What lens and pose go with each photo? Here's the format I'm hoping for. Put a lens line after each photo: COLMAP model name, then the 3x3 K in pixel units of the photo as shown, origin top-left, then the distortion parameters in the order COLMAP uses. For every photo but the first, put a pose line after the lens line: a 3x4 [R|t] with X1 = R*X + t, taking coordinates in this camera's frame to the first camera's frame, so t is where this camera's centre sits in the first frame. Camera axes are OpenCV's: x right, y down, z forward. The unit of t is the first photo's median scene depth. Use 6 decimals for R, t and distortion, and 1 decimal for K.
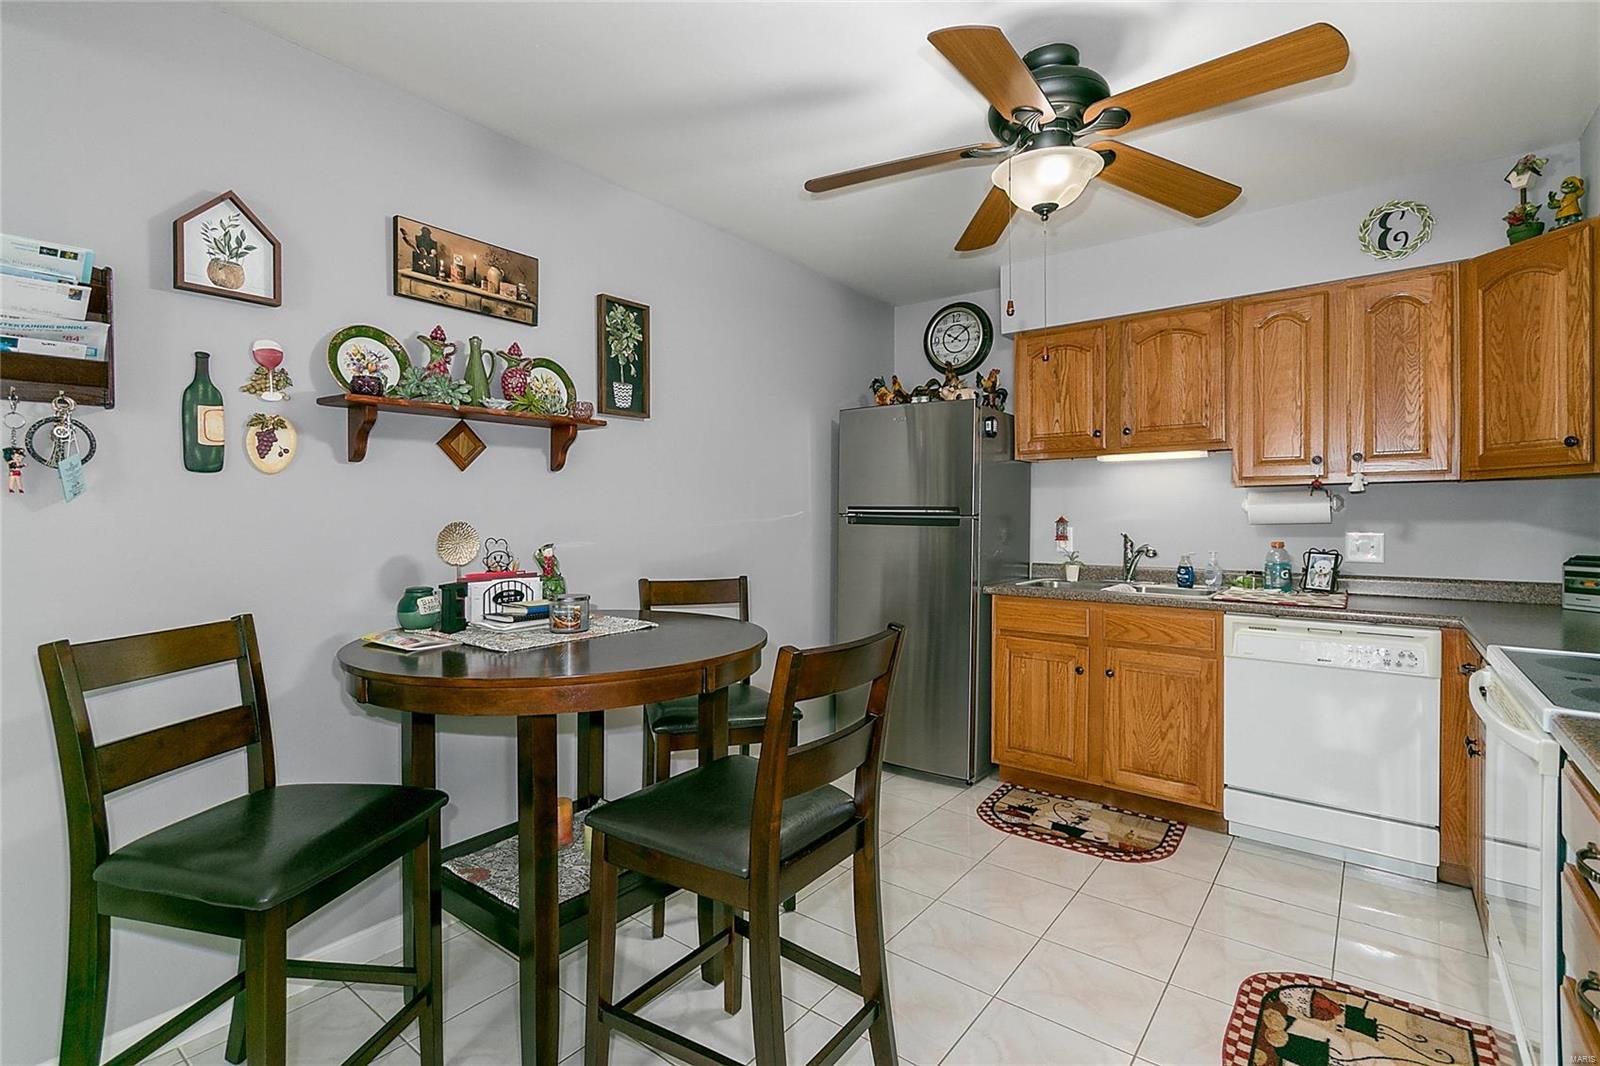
lens RADIAL K [[736.5, 0, 796.6], [0, 736.5, 525.1], [0, 0, 1]] dist [0.000713, 0.000040]
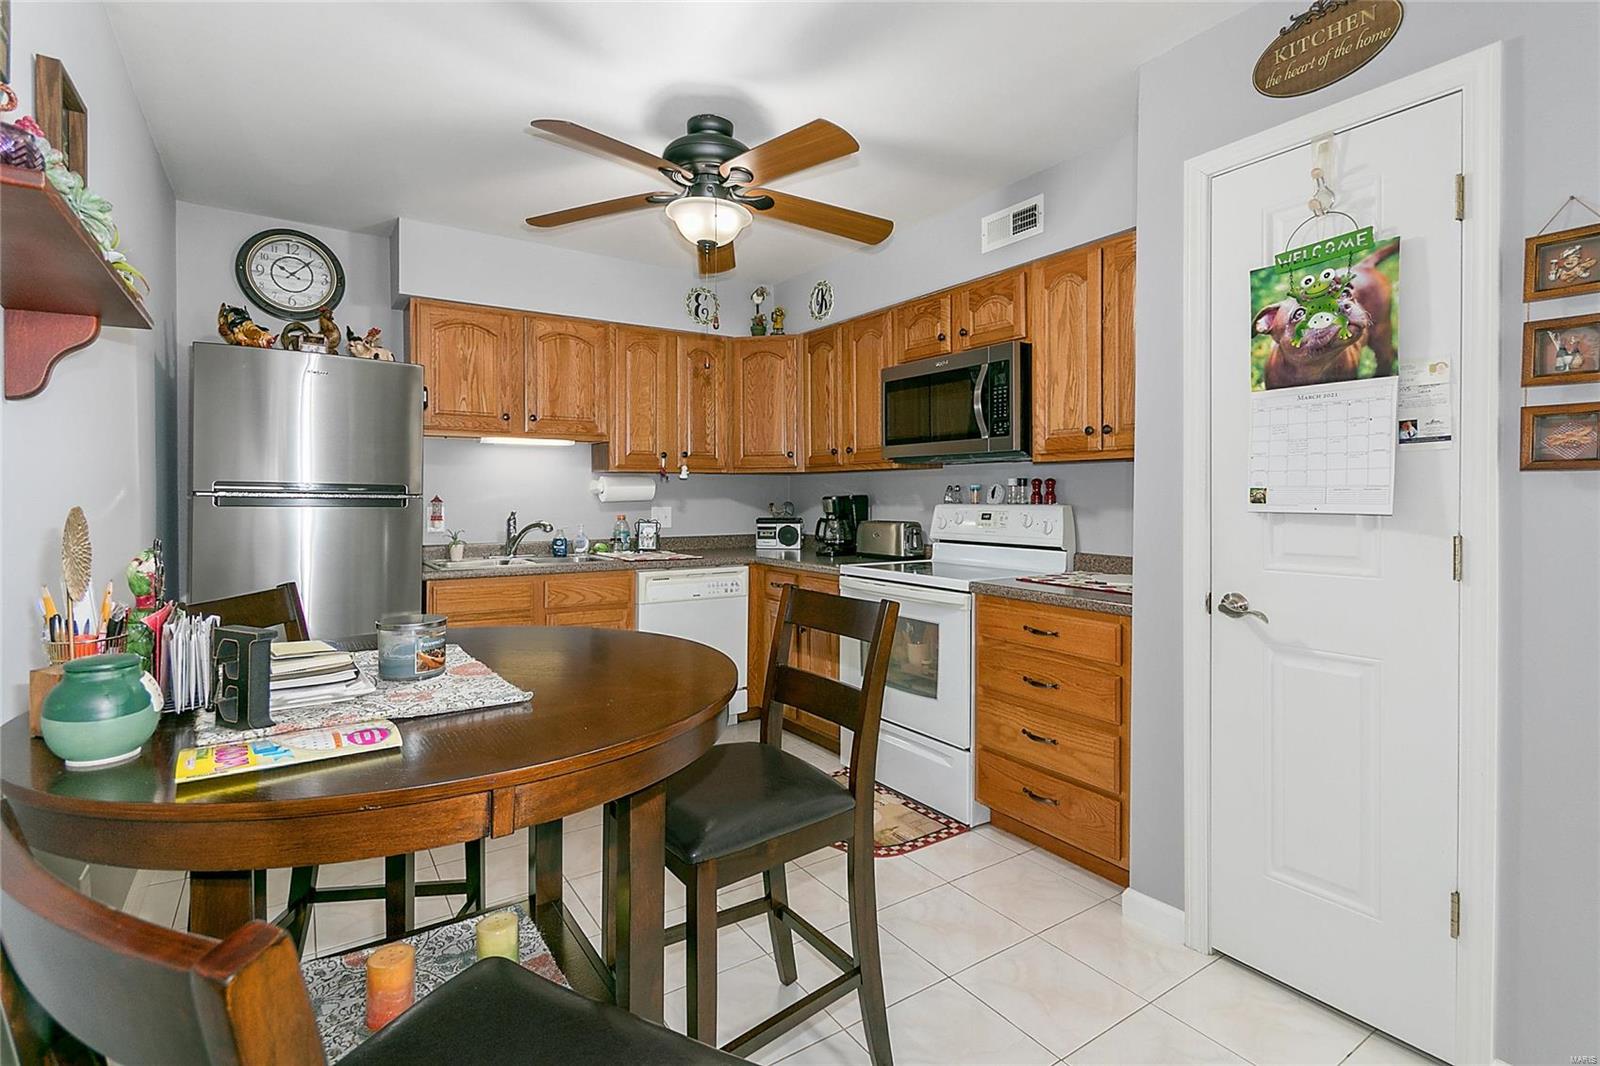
lens RADIAL K [[749.7, 0, 789.8], [0, 749.7, 498.9], [0, 0, 1]] dist [-0.000661, -0.000042]
pose [[0.314928, -0.003631, 0.949109, -0.514634], [0.012310, 0.999924, -0.000260, -0.002056], [-0.949036, 0.011765, 0.314949, 0.304608]]
